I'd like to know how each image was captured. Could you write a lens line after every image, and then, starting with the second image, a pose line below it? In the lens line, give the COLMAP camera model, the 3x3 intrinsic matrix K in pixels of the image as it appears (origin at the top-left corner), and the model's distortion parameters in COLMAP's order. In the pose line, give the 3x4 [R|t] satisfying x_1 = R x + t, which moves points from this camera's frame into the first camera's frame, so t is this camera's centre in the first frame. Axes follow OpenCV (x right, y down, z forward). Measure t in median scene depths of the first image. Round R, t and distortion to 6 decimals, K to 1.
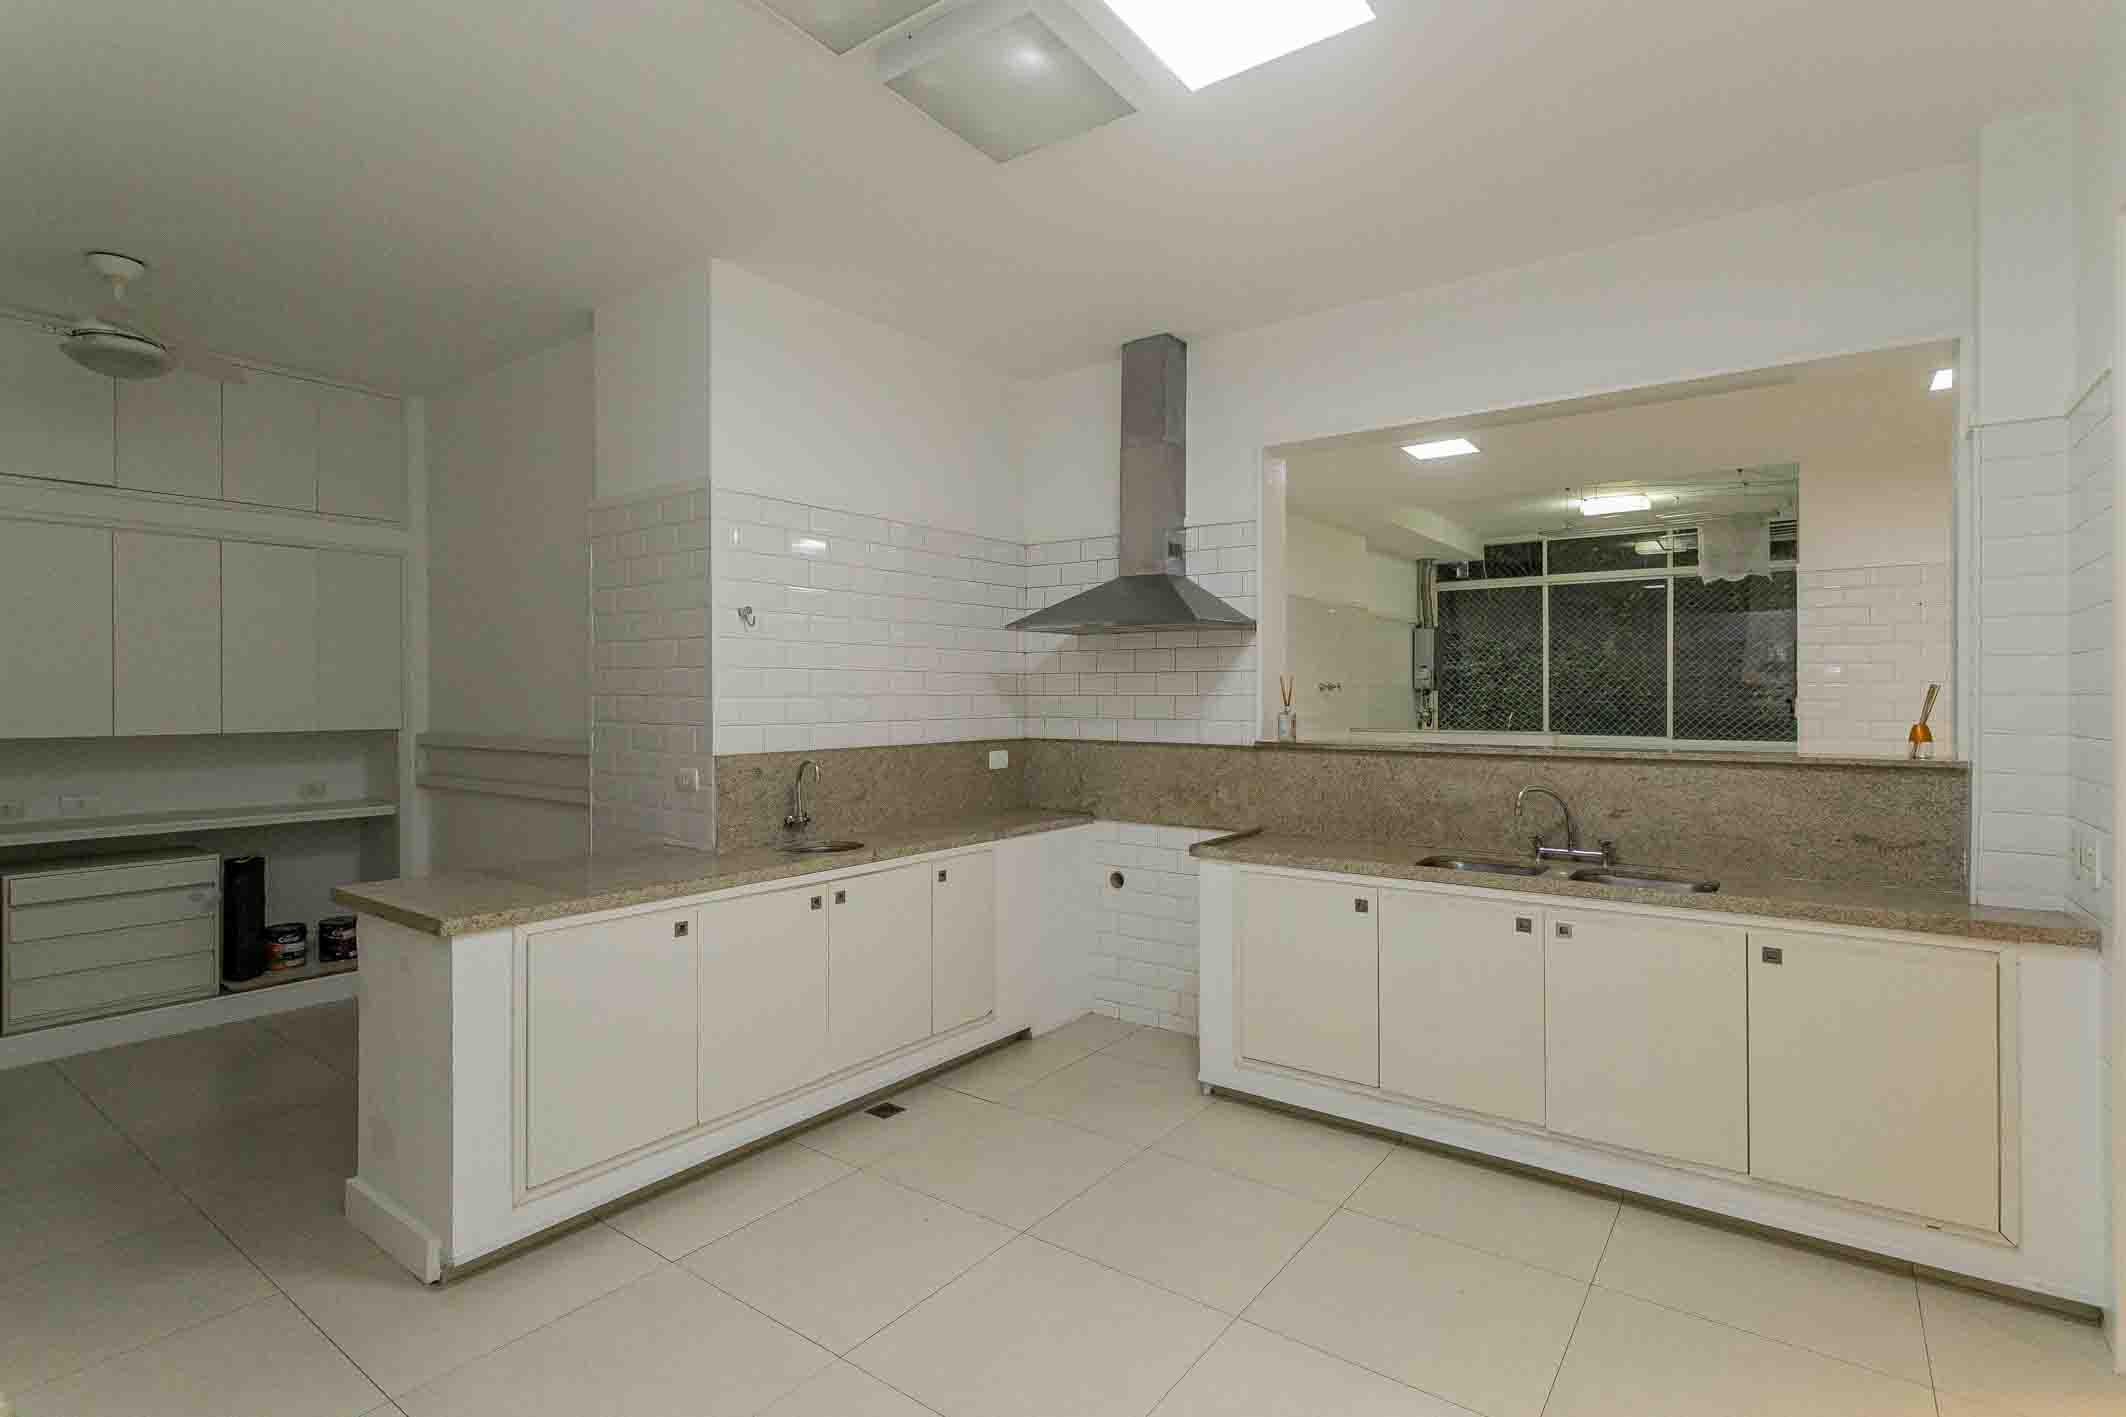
lens RADIAL K [[1007.1, 0, 1051.8], [0, 1007.1, 699.7], [0, 0, 1]] dist [0.002119, 0.002015]
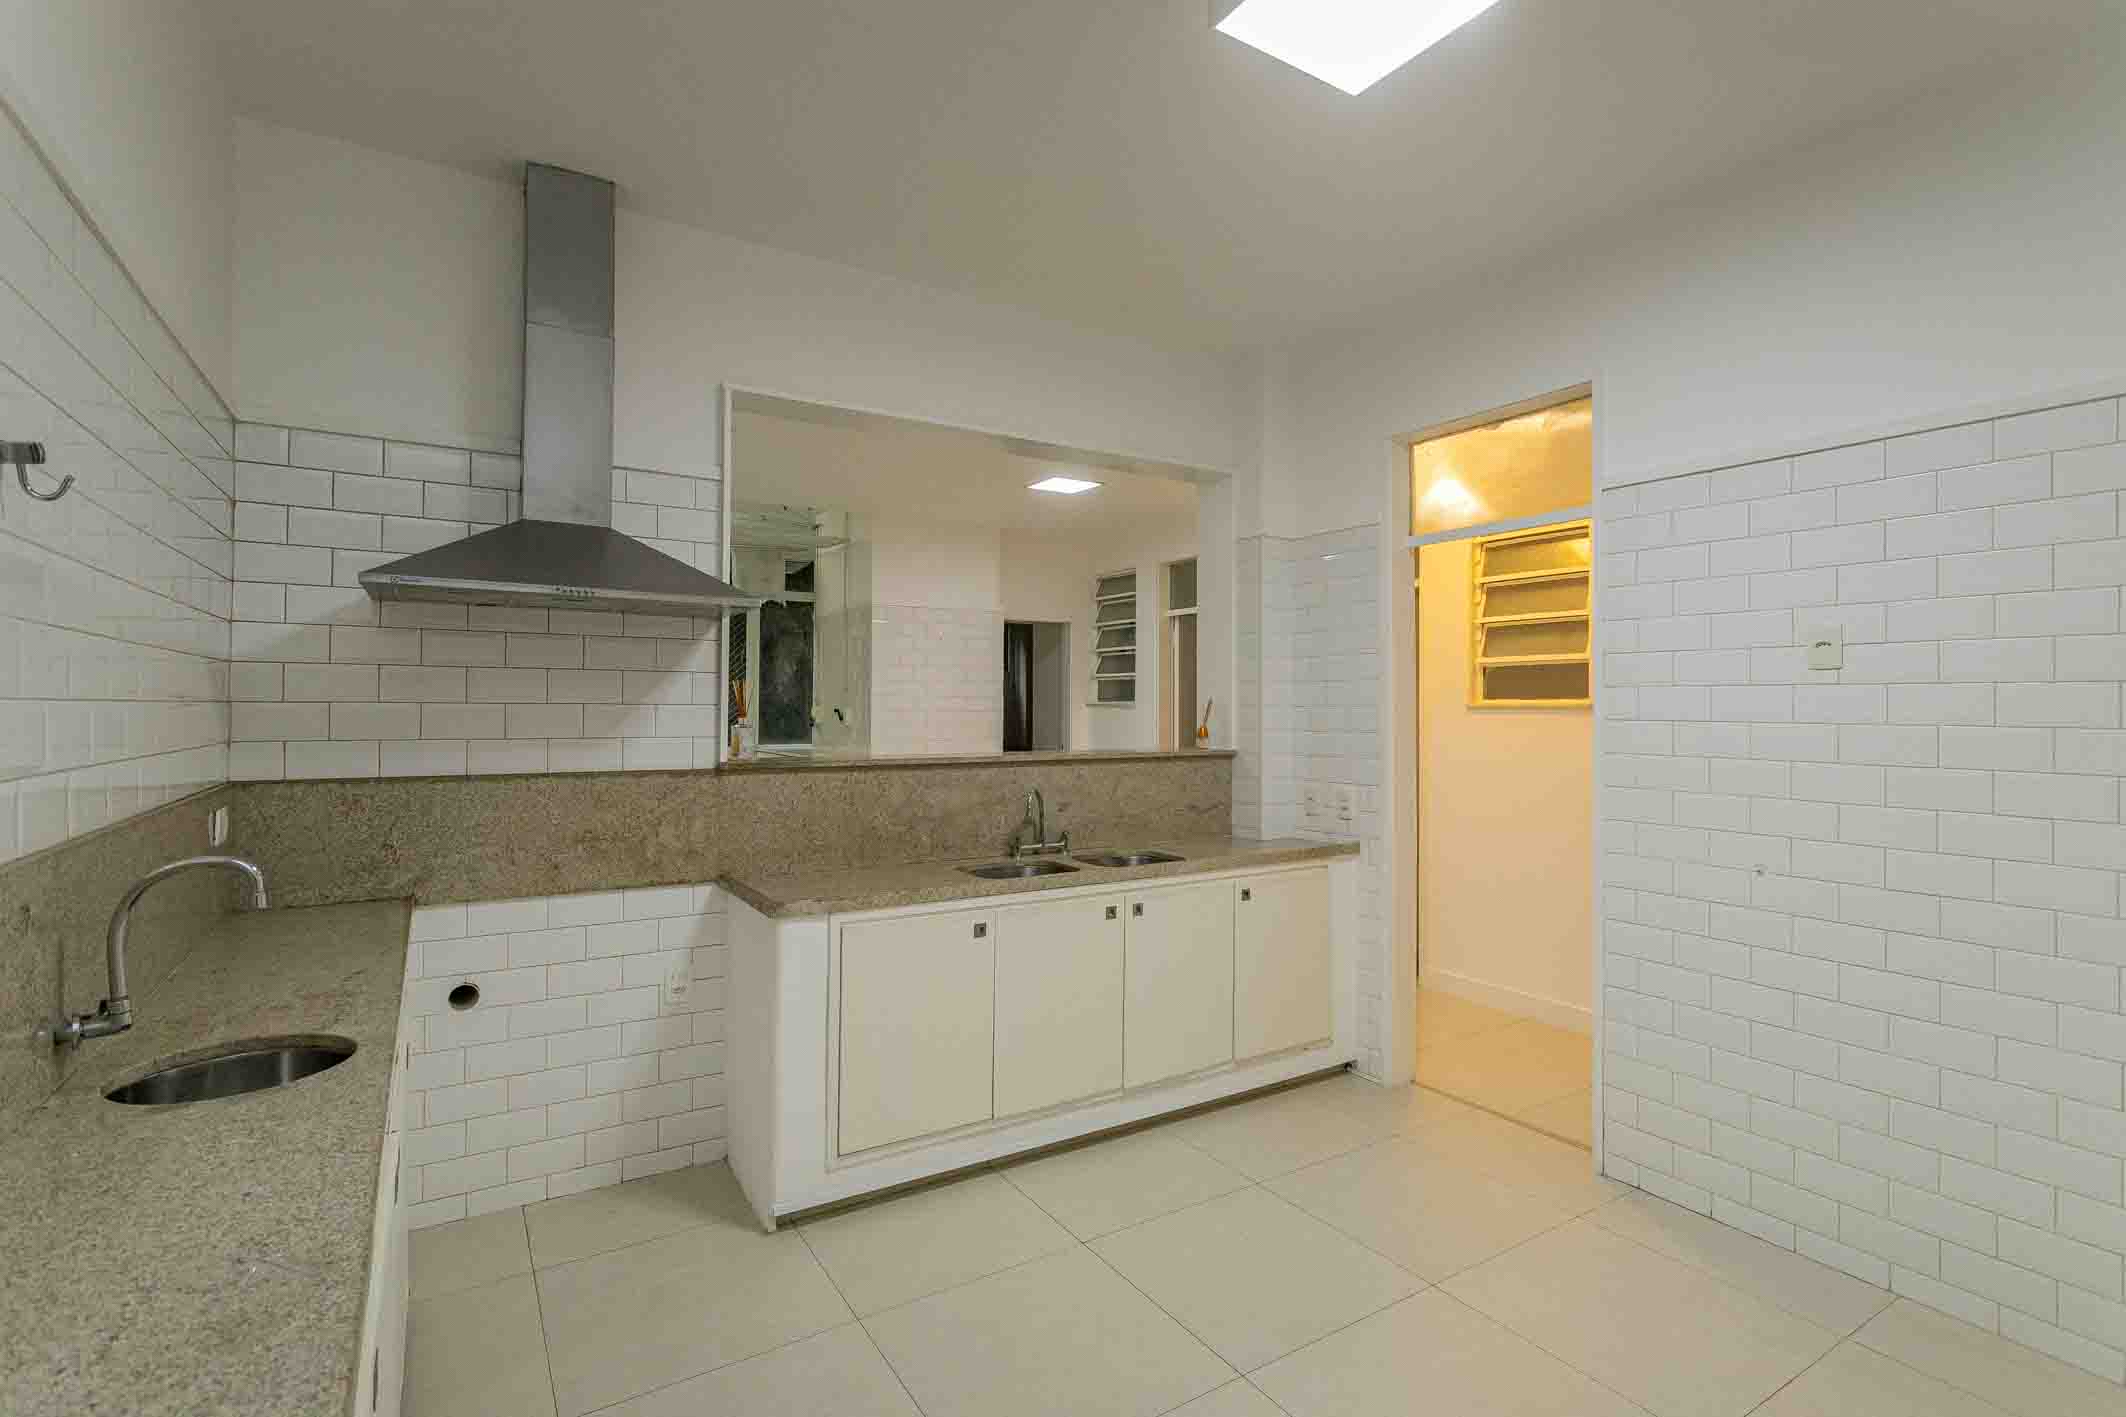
lens RADIAL K [[1007.1, 0, 1051.8], [0, 1007.1, 699.7], [0, 0, 1]] dist [0.002119, 0.002015]
pose [[0.365928, 0.009828, 0.930591, -0.445999], [-0.001550, 0.999949, -0.009950, -0.000200], [-0.930642, 0.002199, 0.365924, 0.493258]]
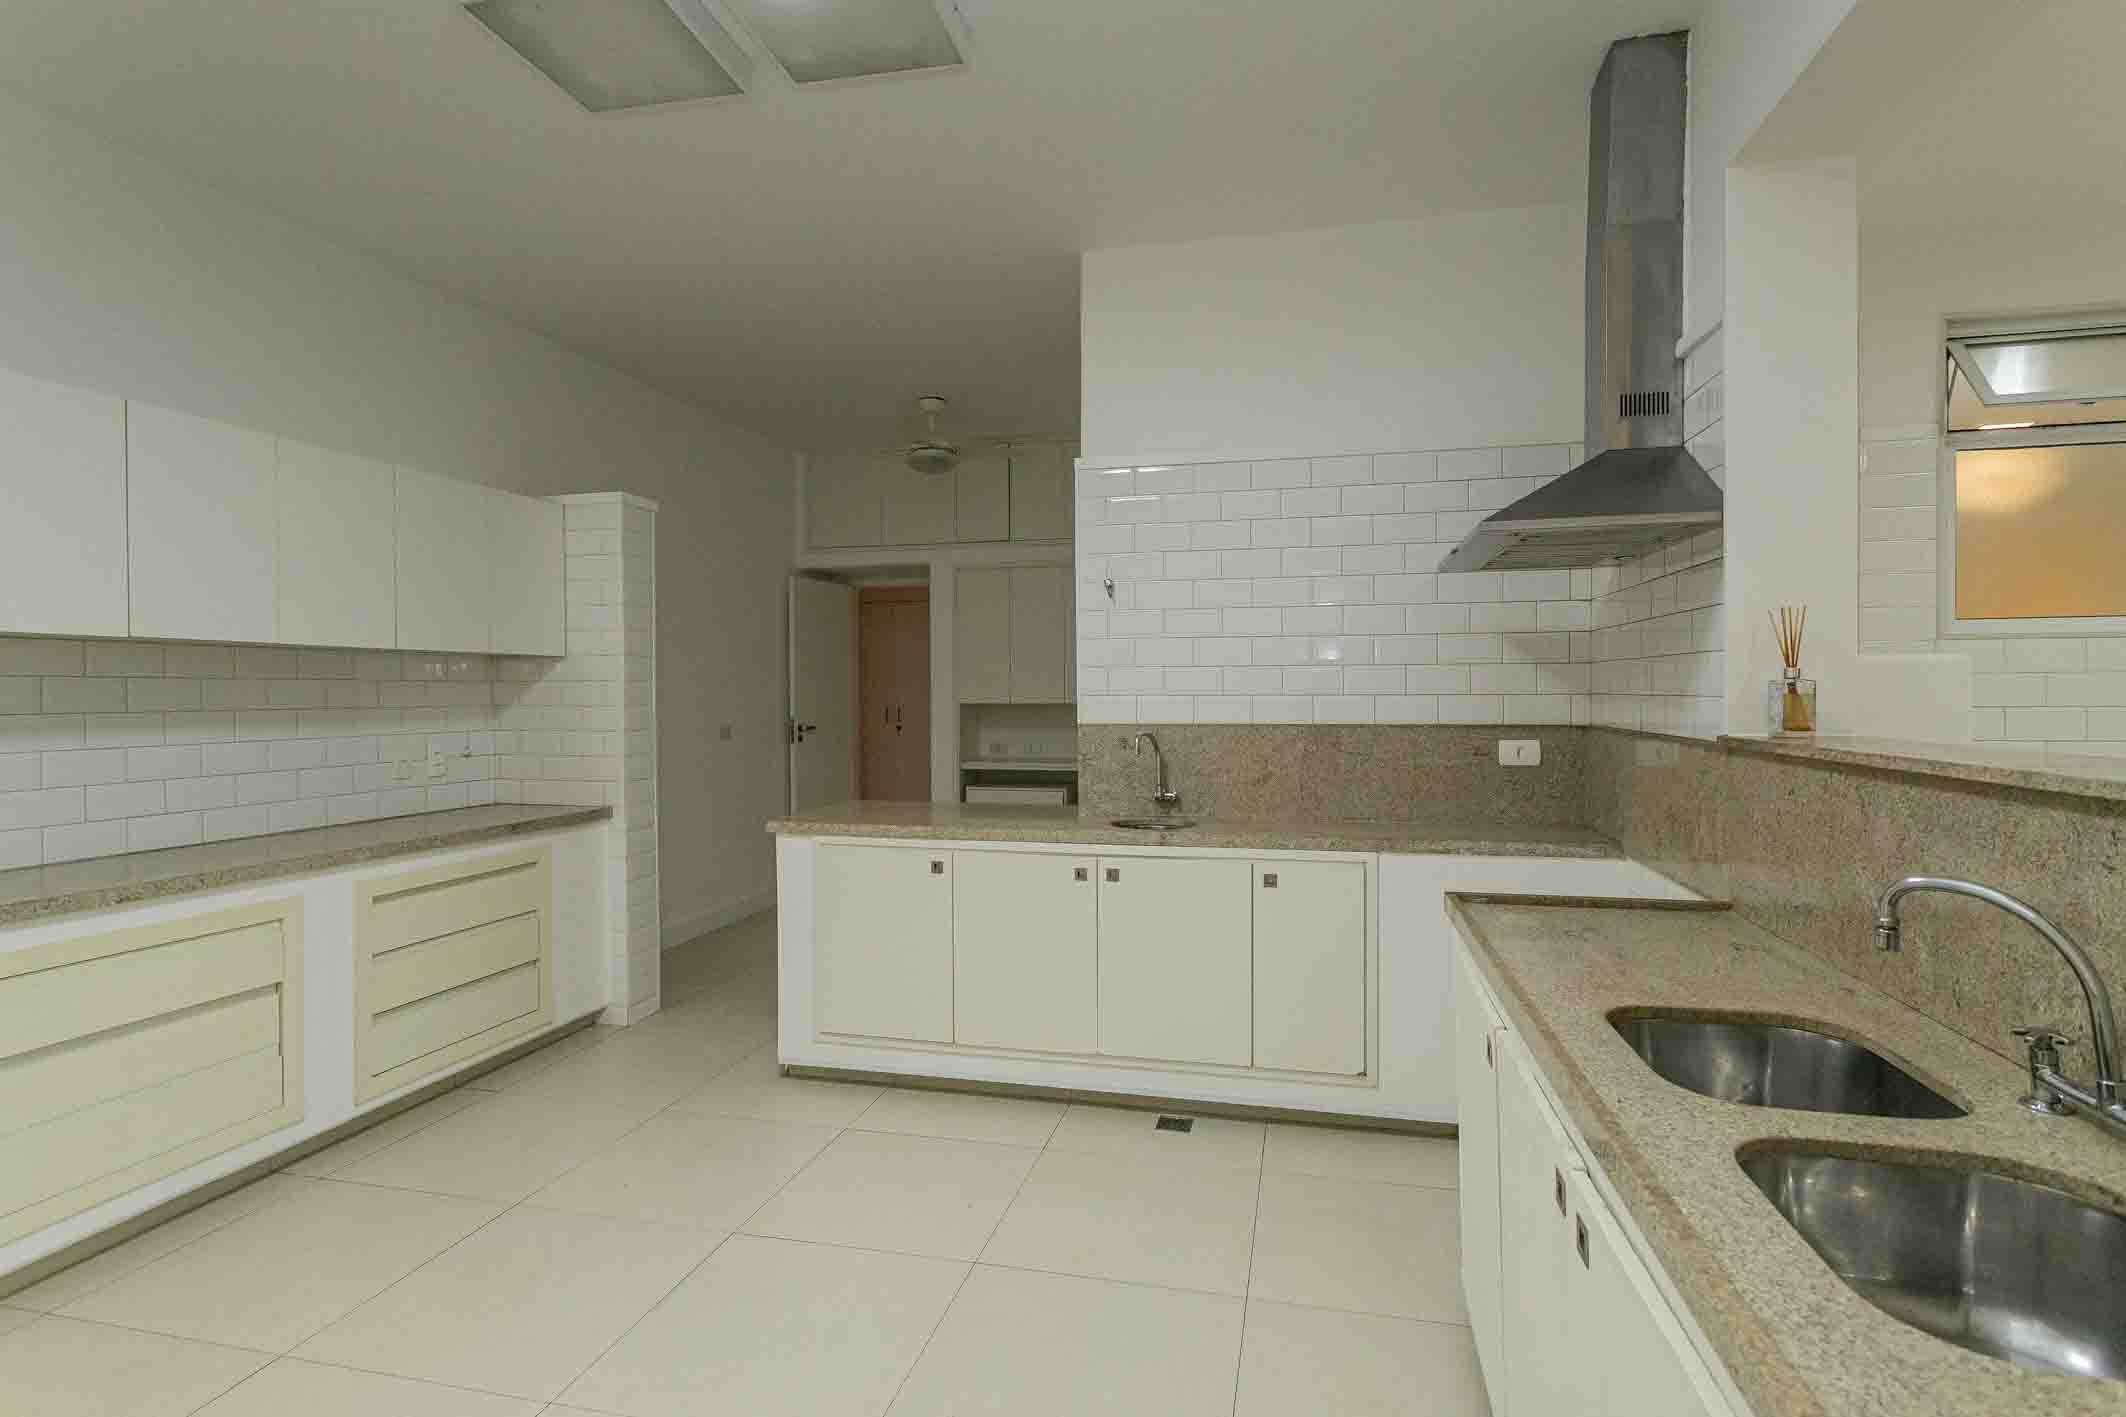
lens RADIAL K [[1007.1, 0, 1051.8], [0, 1007.1, 699.7], [0, 0, 1]] dist [0.002119, 0.002015]
pose [[0.413913, 0.009838, -0.910263, 0.545991], [0.000106, 0.999941, 0.010855, 0.016688], [0.910316, -0.004590, 0.413888, 0.475677]]
